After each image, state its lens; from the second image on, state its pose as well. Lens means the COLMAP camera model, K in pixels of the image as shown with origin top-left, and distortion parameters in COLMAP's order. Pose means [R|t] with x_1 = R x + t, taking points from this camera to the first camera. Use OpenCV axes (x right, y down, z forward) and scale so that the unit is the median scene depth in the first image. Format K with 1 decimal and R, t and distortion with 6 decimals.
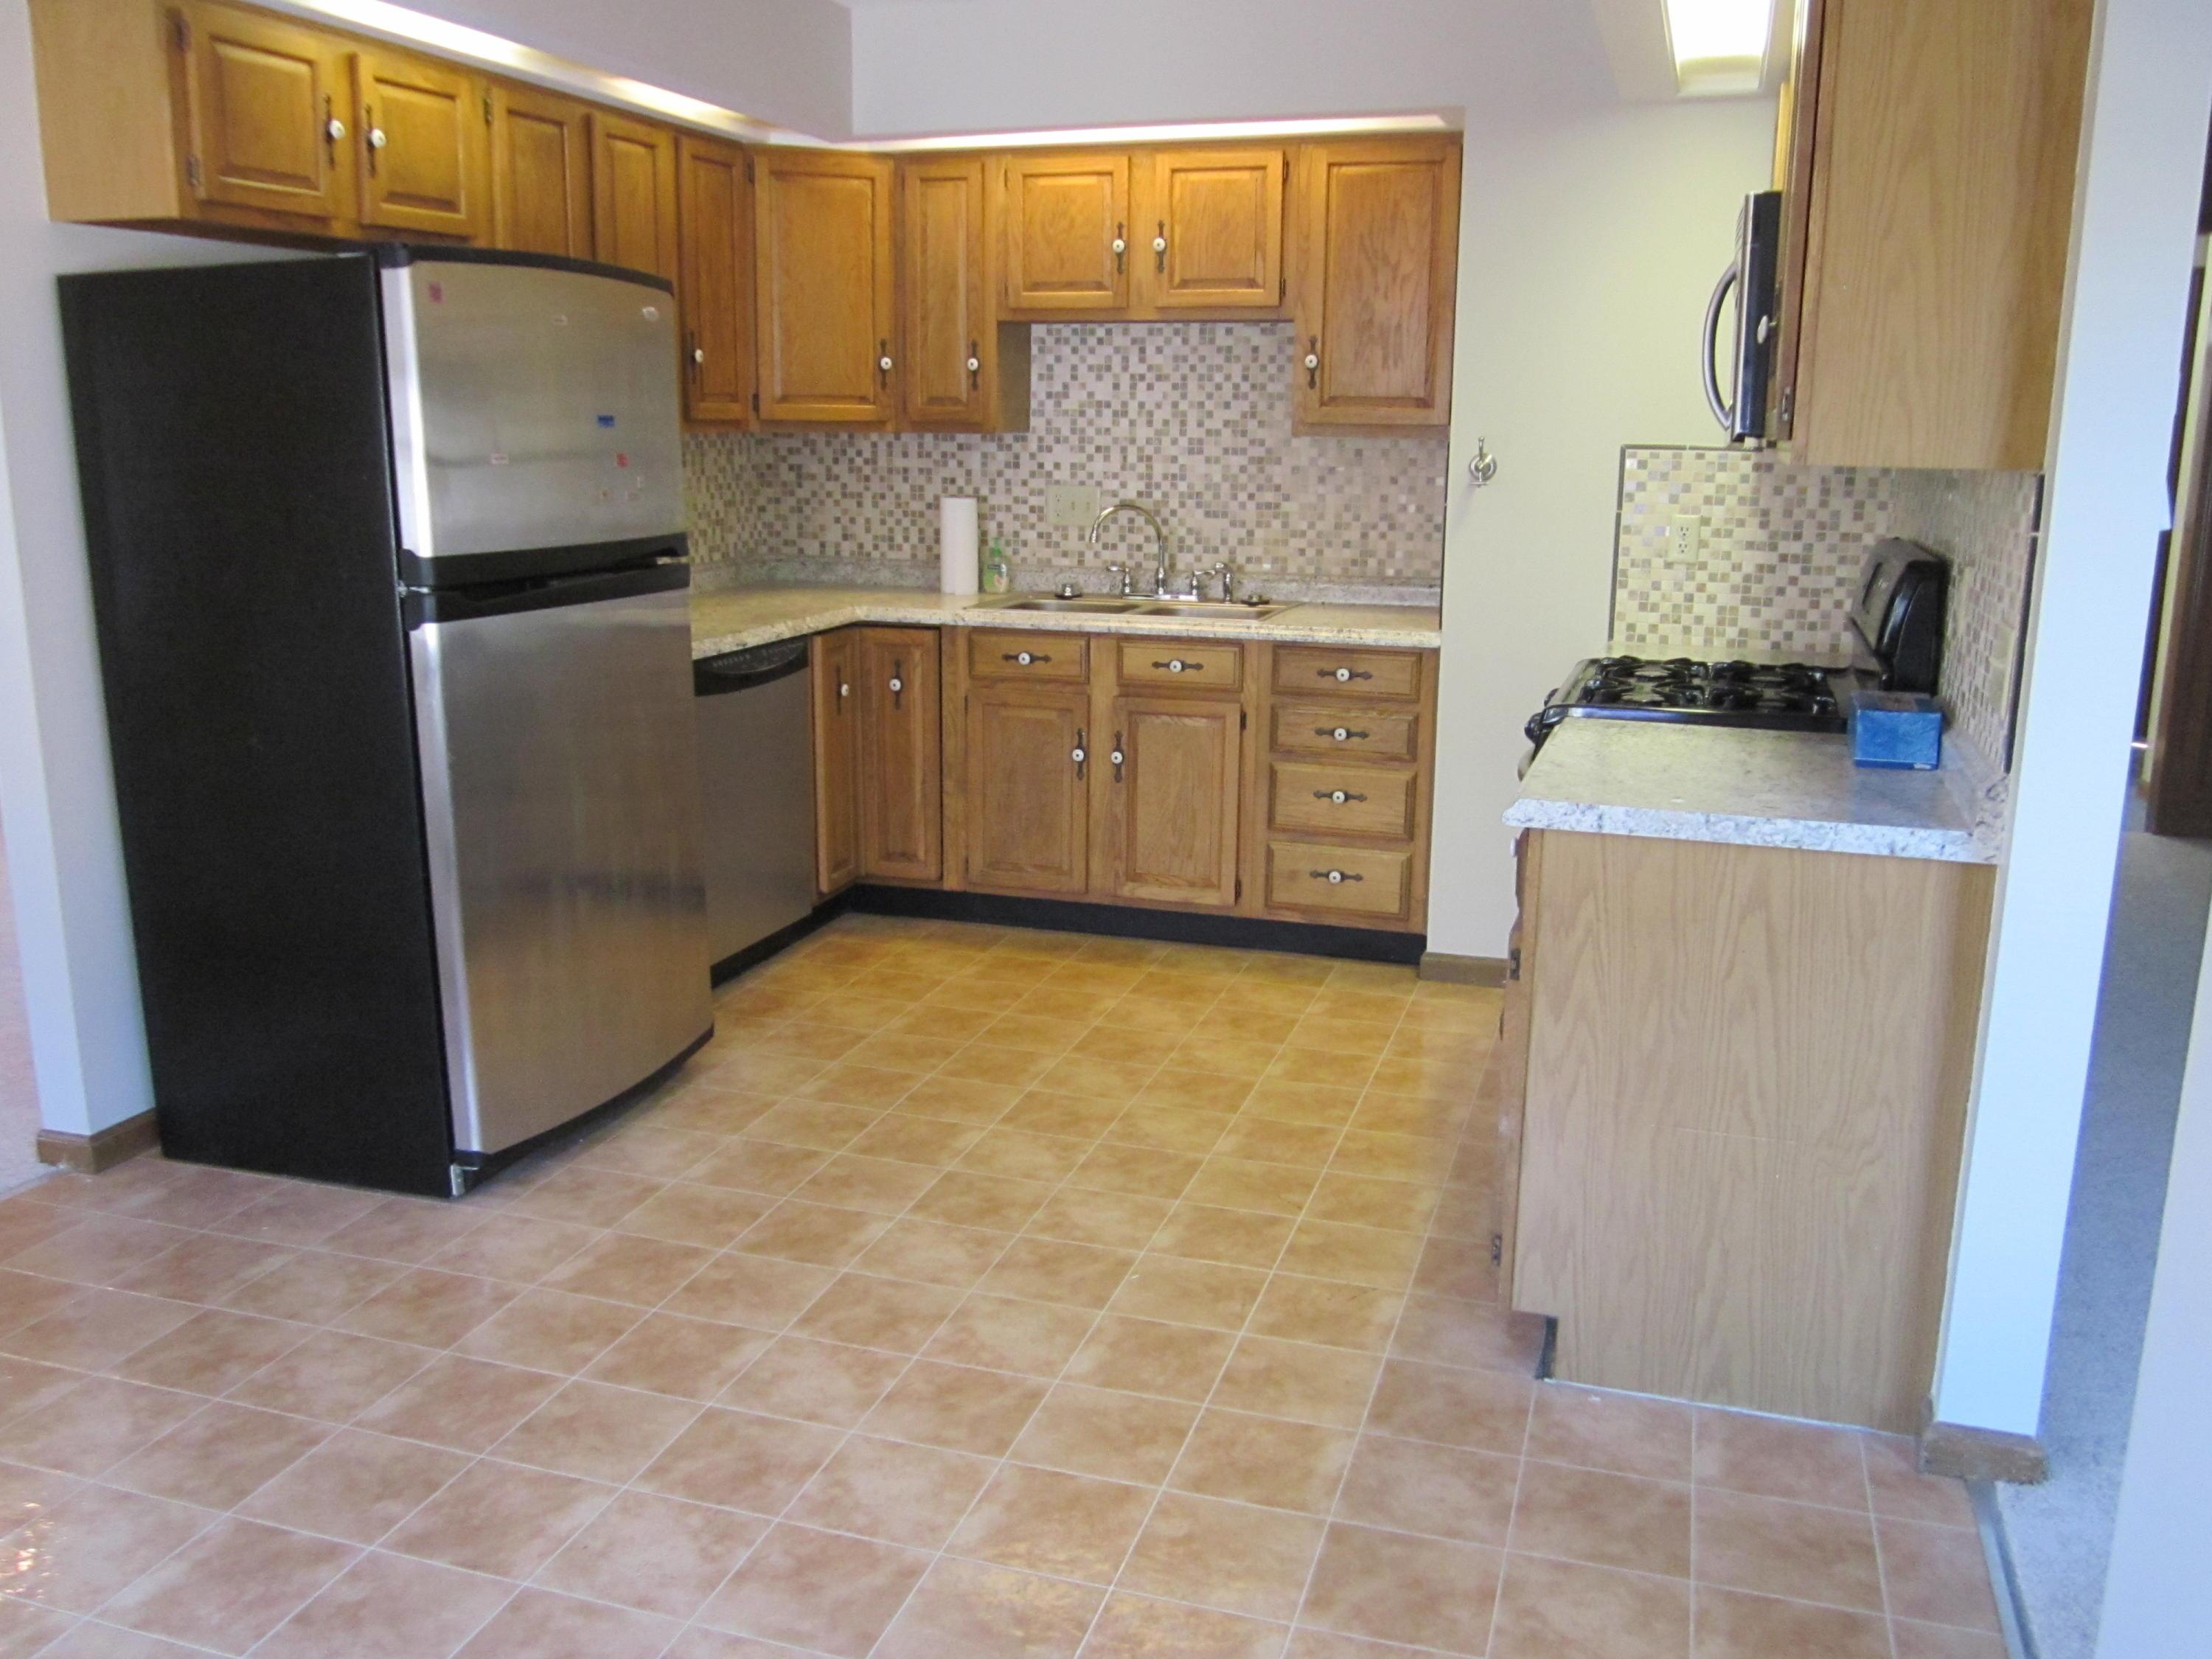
lens RADIAL K [[1834.6, 0, 1113.6], [0, 1834.6, 830.1], [0, 0, 1]] dist [-0.057065, 0.016159]
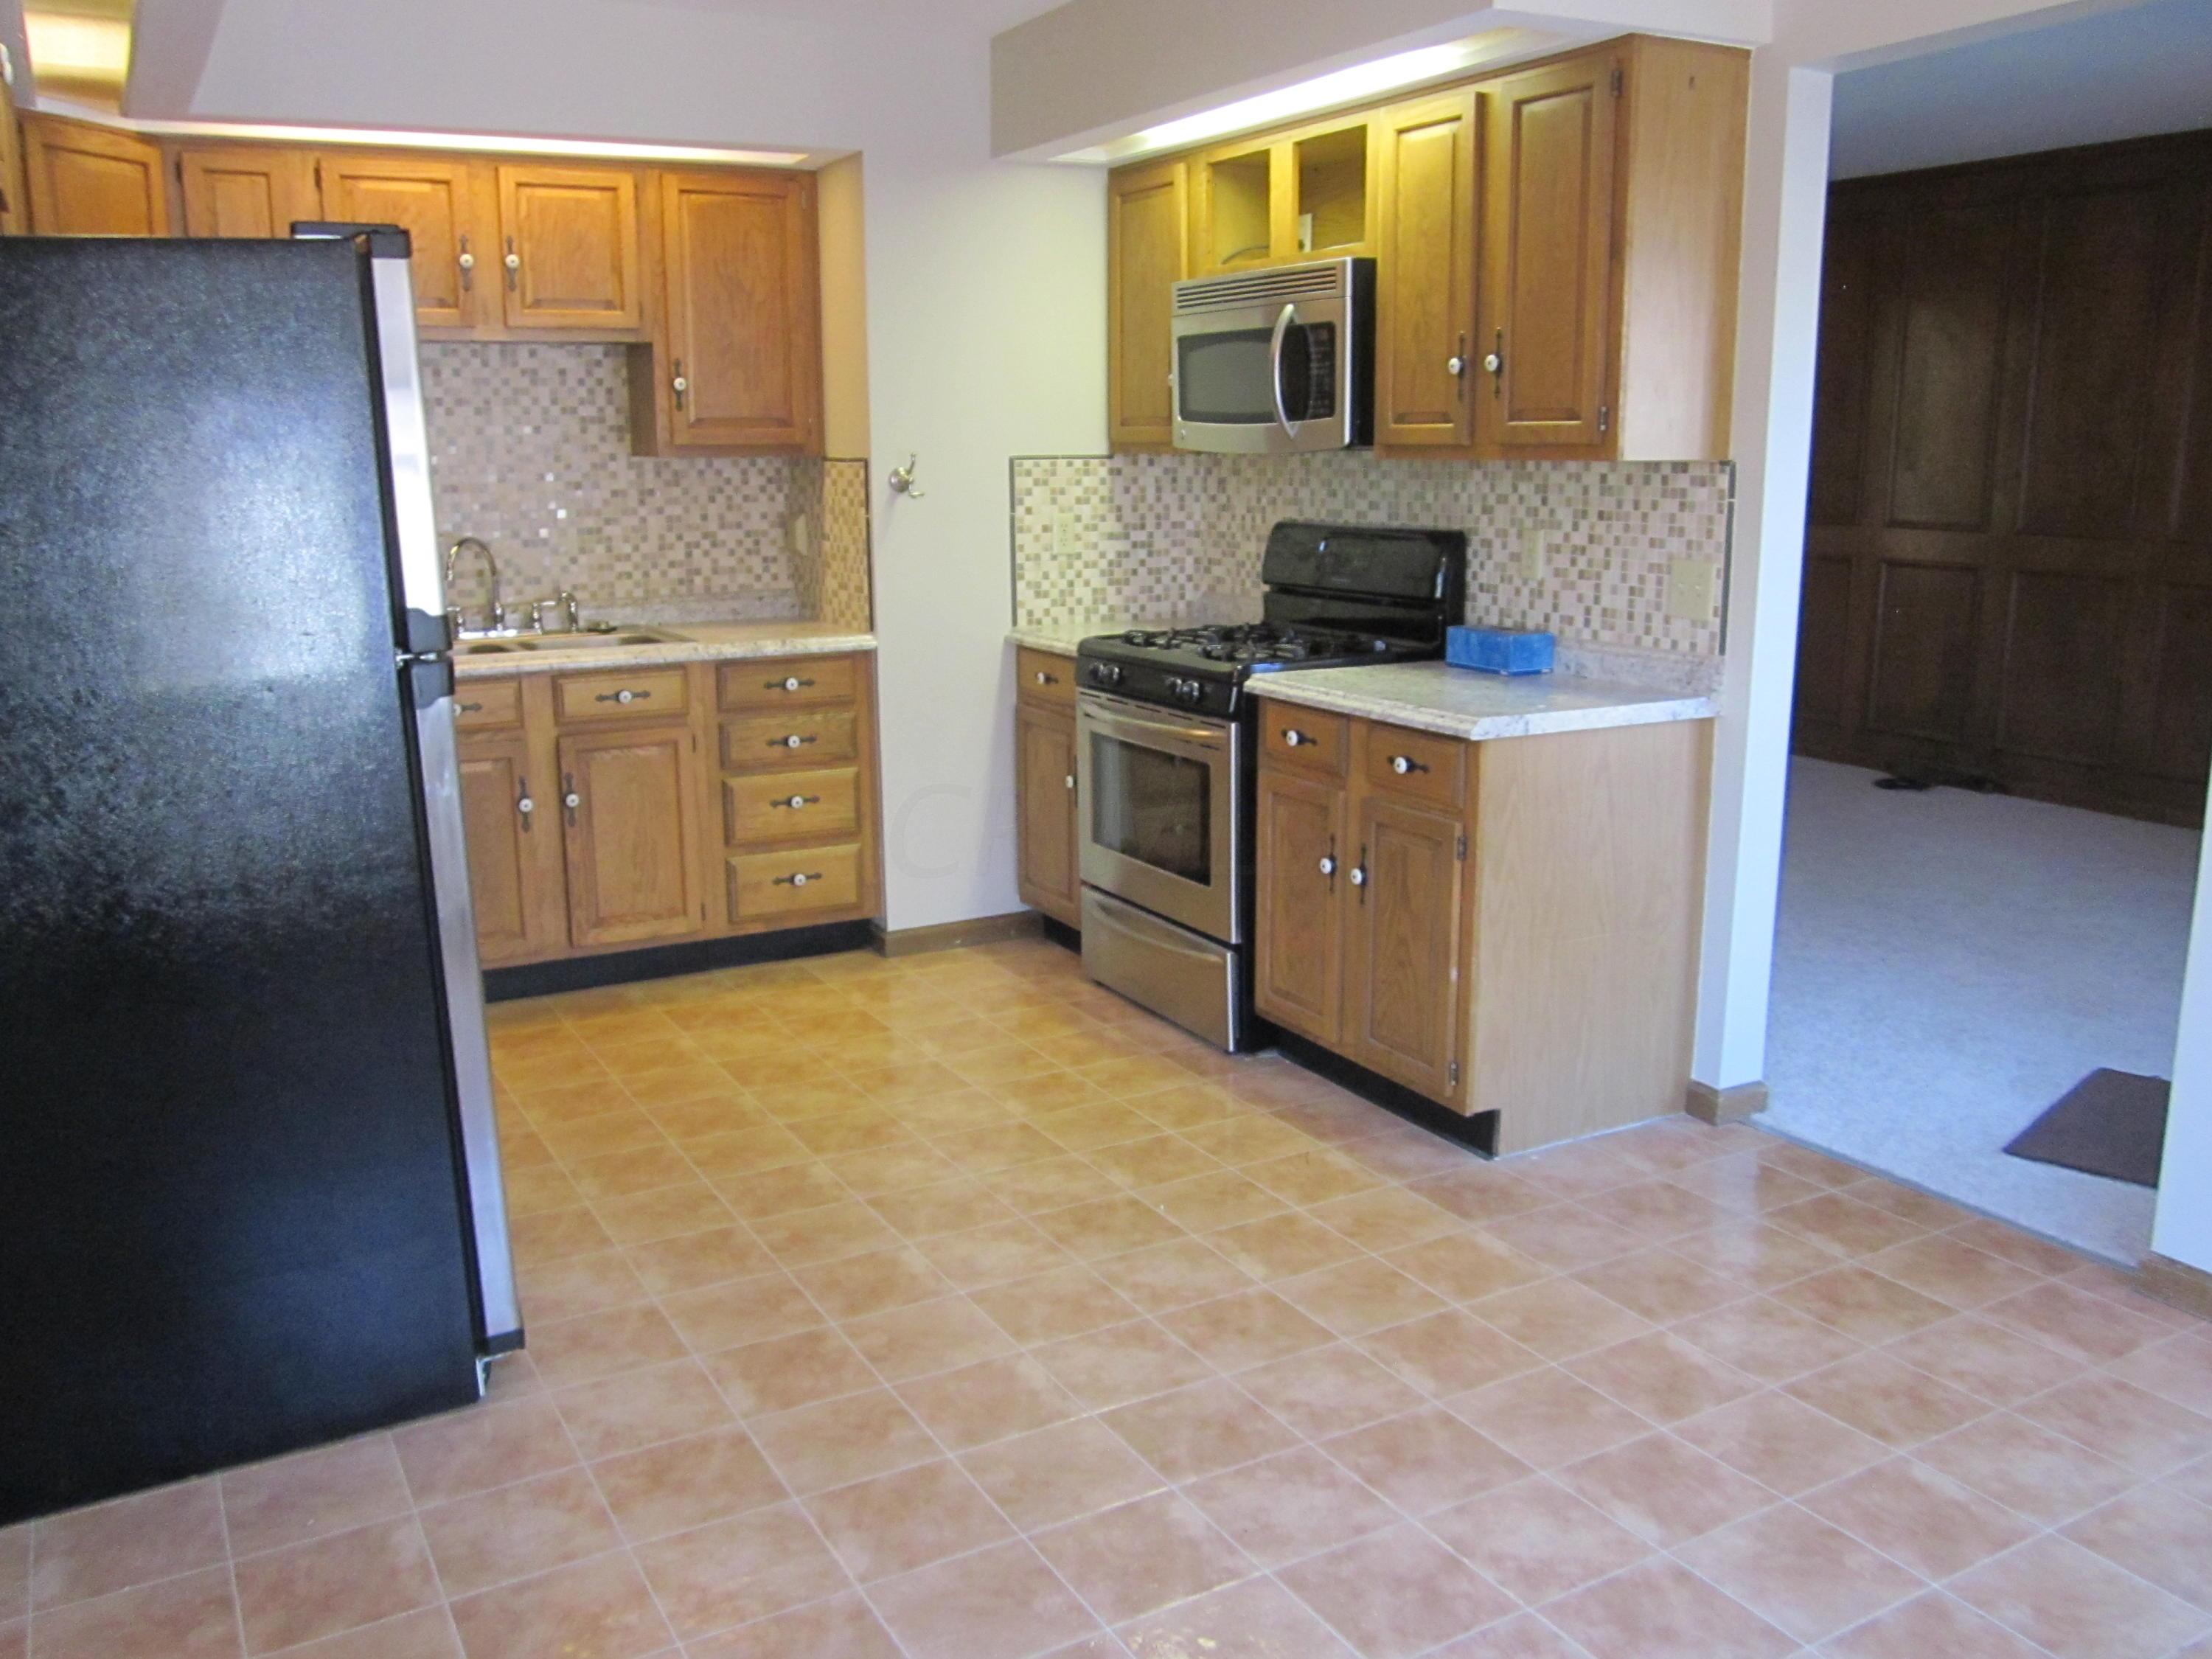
lens RADIAL K [[1834.6, 0, 1120.9], [0, 1834.6, 829.0], [0, 0, 1]] dist [-0.057065, 0.016159]
pose [[0.682646, -0.164867, 0.711908, -0.502946], [0.172880, 0.982998, 0.061873, -0.036248], [-0.710005, 0.080837, 0.699541, 0.146279]]
